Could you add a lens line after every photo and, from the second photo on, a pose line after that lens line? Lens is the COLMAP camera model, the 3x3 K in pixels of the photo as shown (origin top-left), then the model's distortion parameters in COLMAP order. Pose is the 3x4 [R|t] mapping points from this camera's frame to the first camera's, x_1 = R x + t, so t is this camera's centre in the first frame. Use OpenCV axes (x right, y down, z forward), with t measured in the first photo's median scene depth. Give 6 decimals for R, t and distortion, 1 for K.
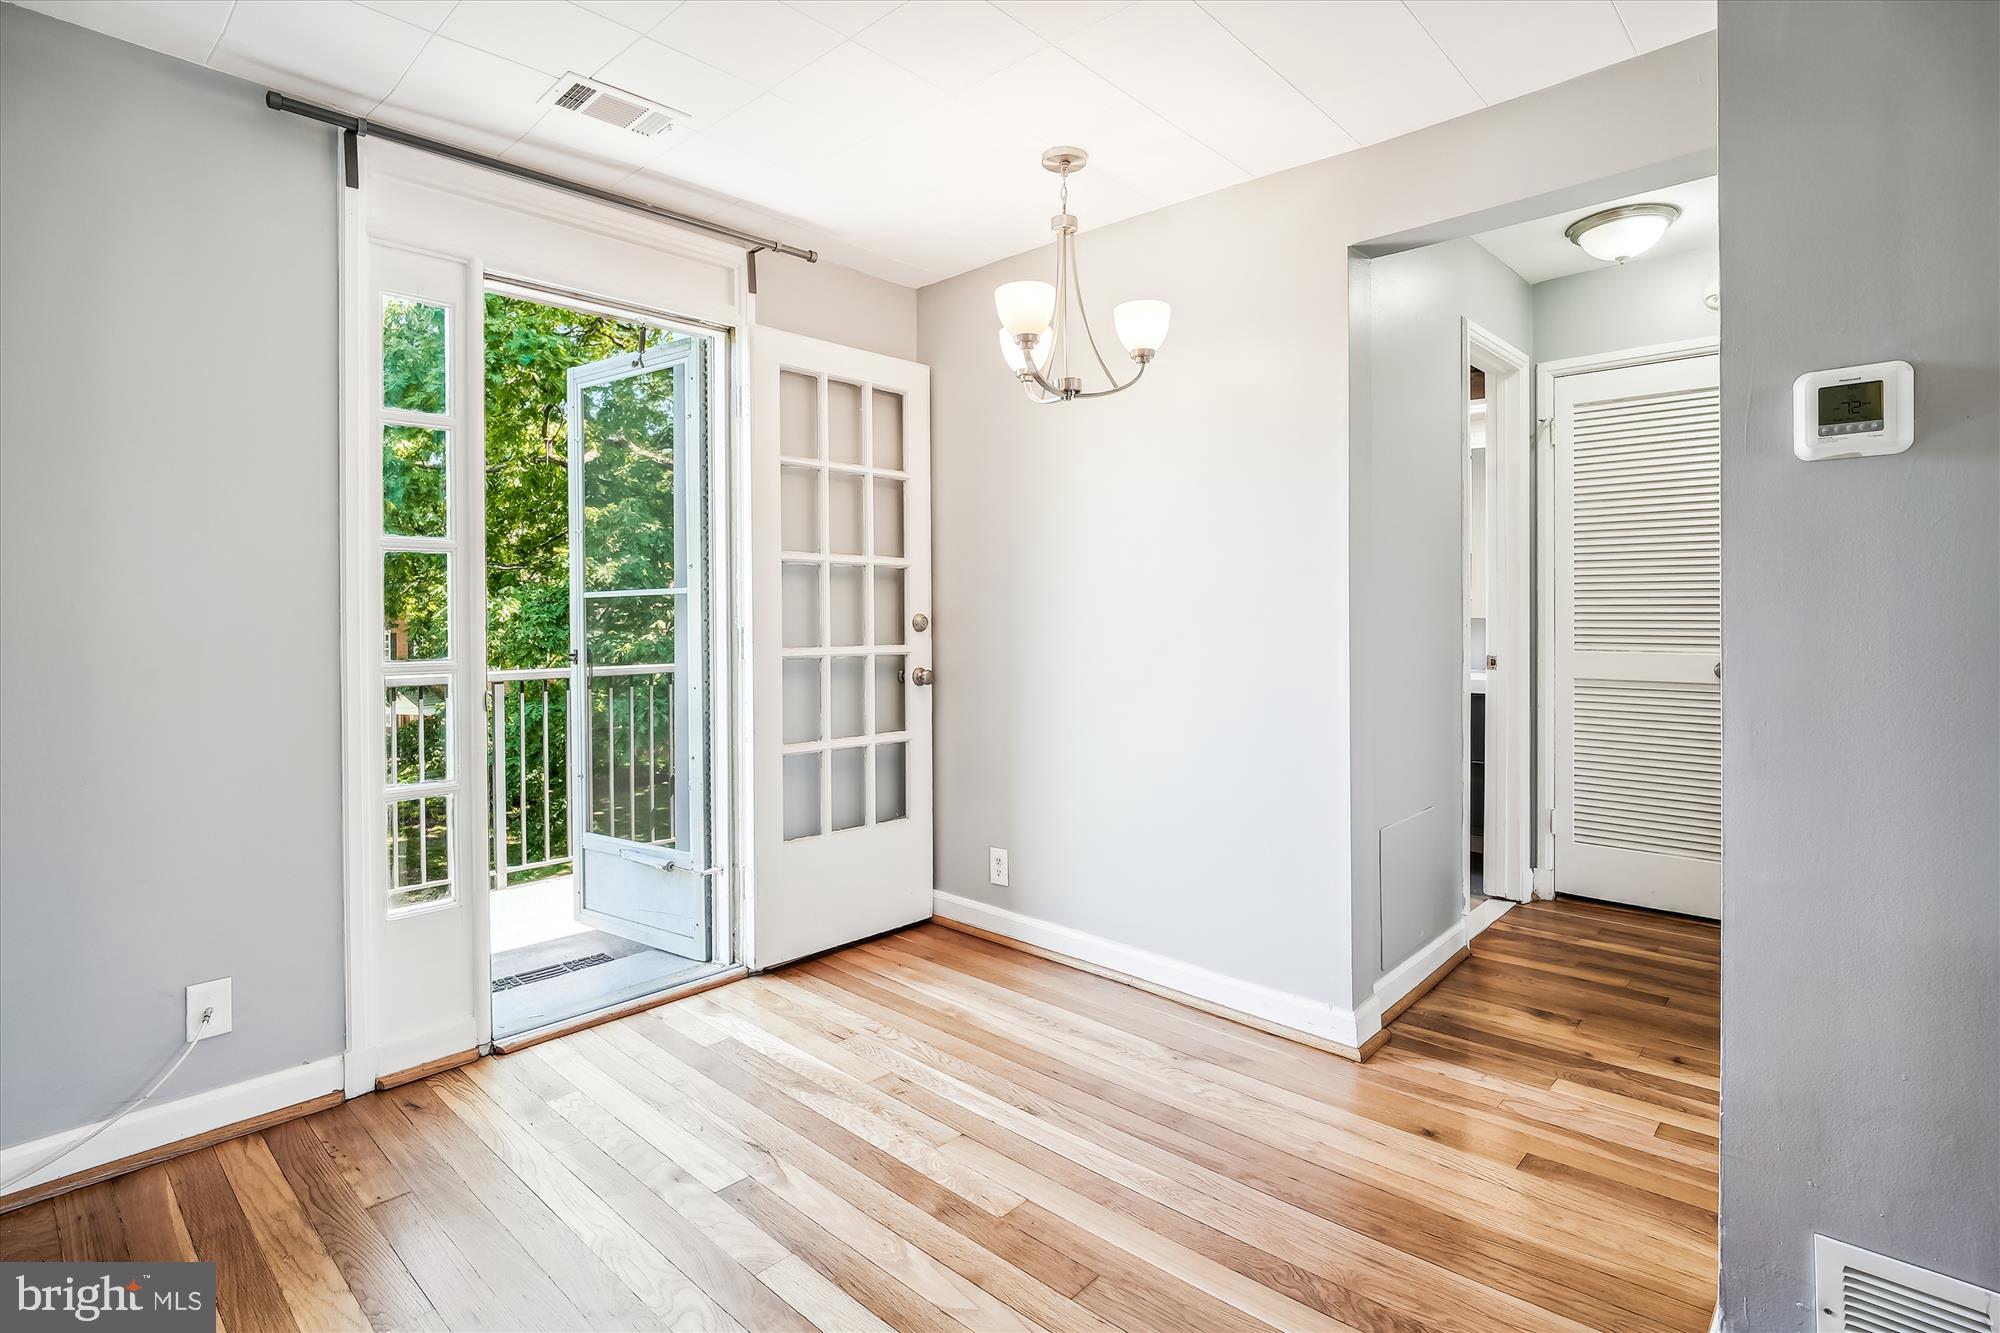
lens RADIAL K [[1002.2, 0, 996.6], [0, 1002.2, 614.3], [0, 0, 1]] dist [-0.017073, 0.006565]
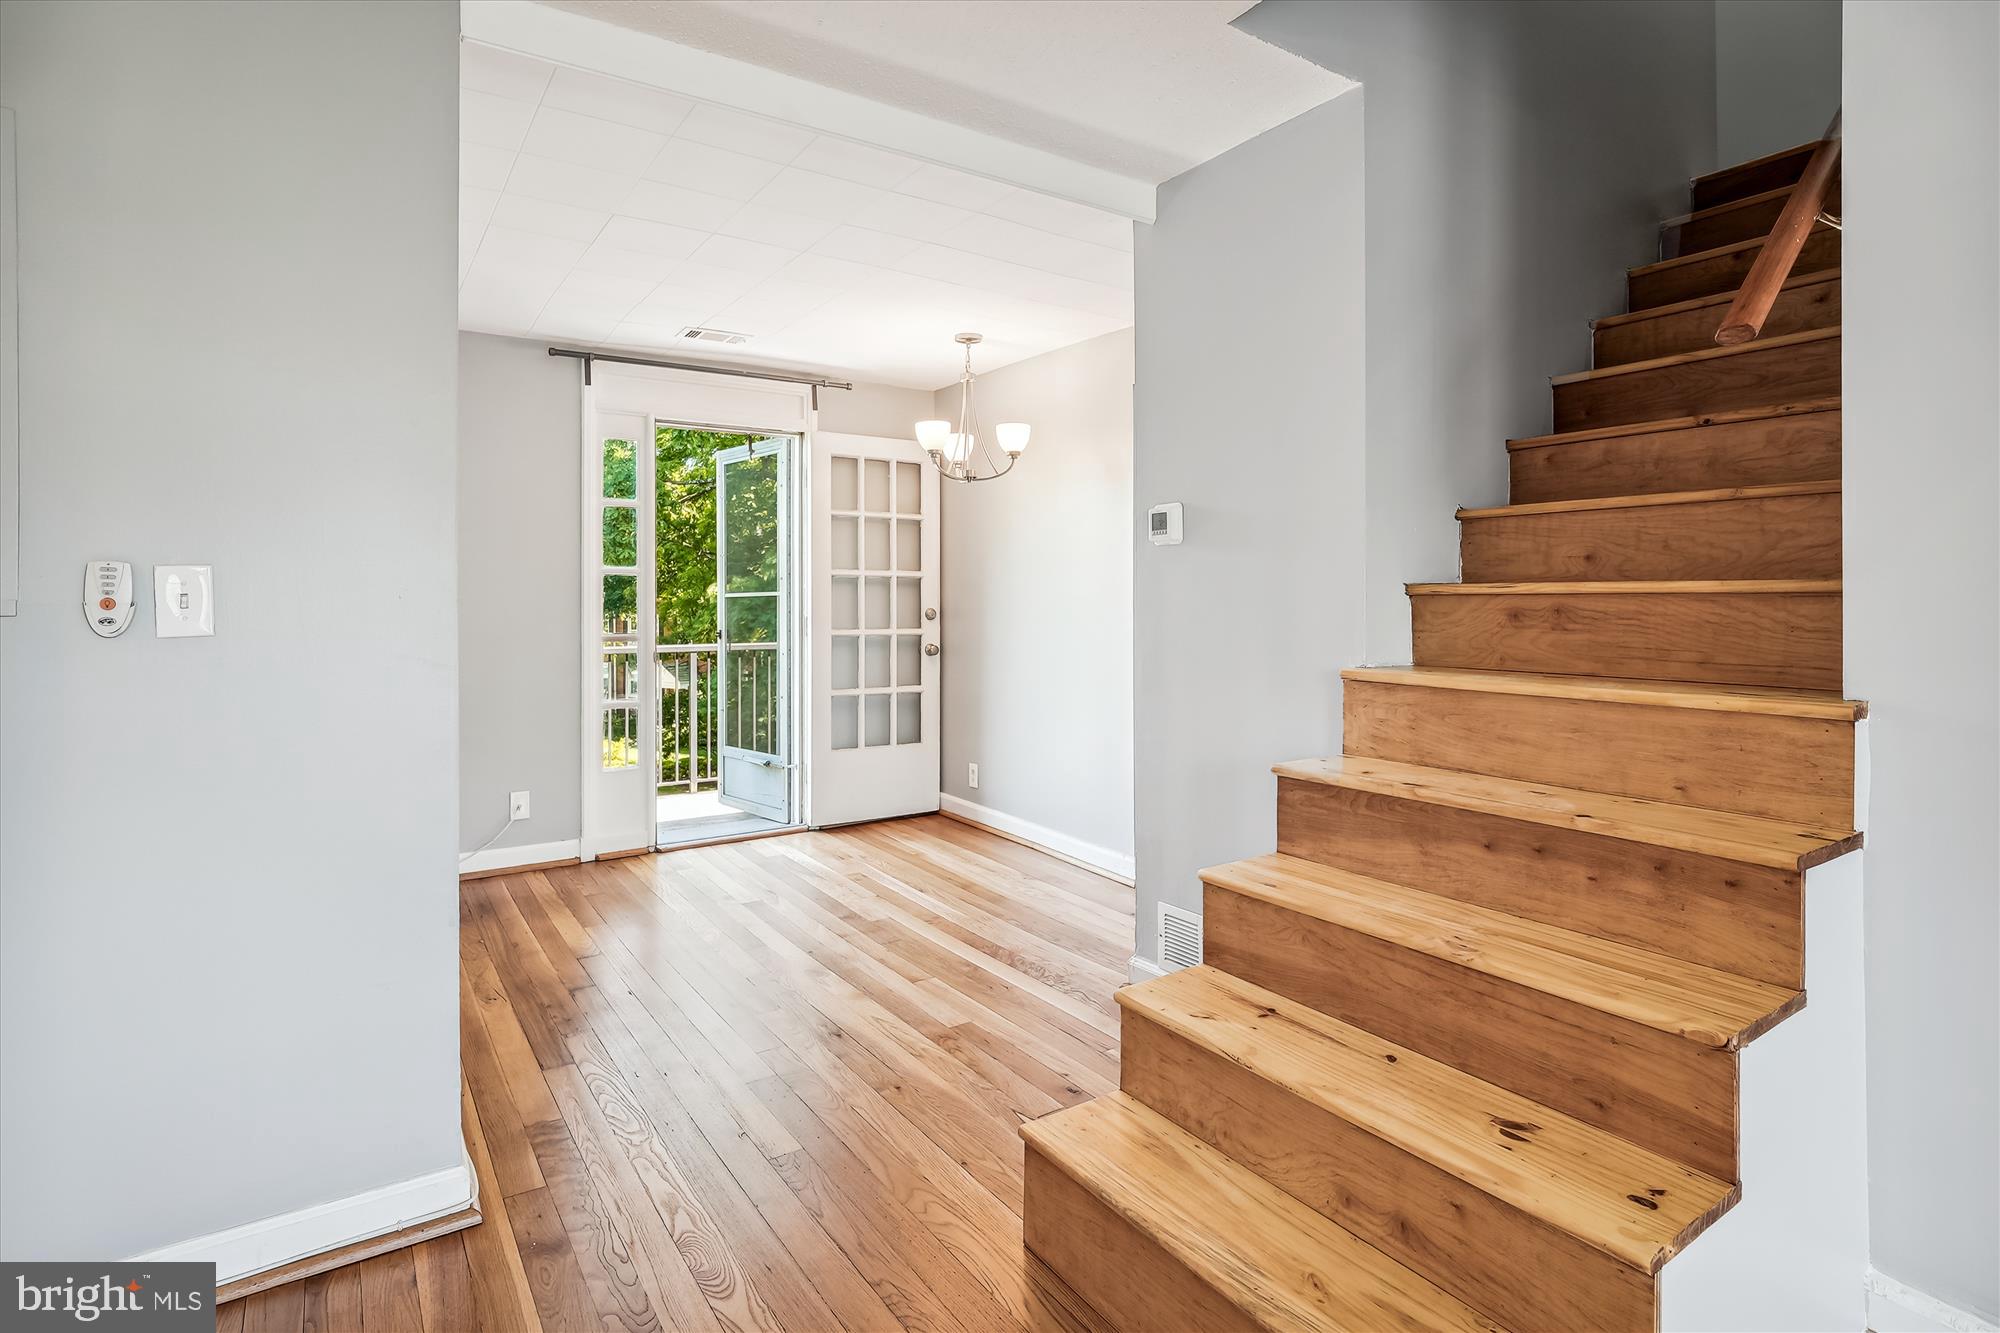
lens RADIAL K [[1002.2, 0, 997.4], [0, 1002.2, 593.7], [0, 0, 1]] dist [-0.017073, 0.006565]
pose [[0.974646, 0.002467, -0.223739, 0.399860], [-0.004422, 0.999956, -0.008237, -0.011831], [0.223709, 0.009018, 0.974614, -0.503885]]
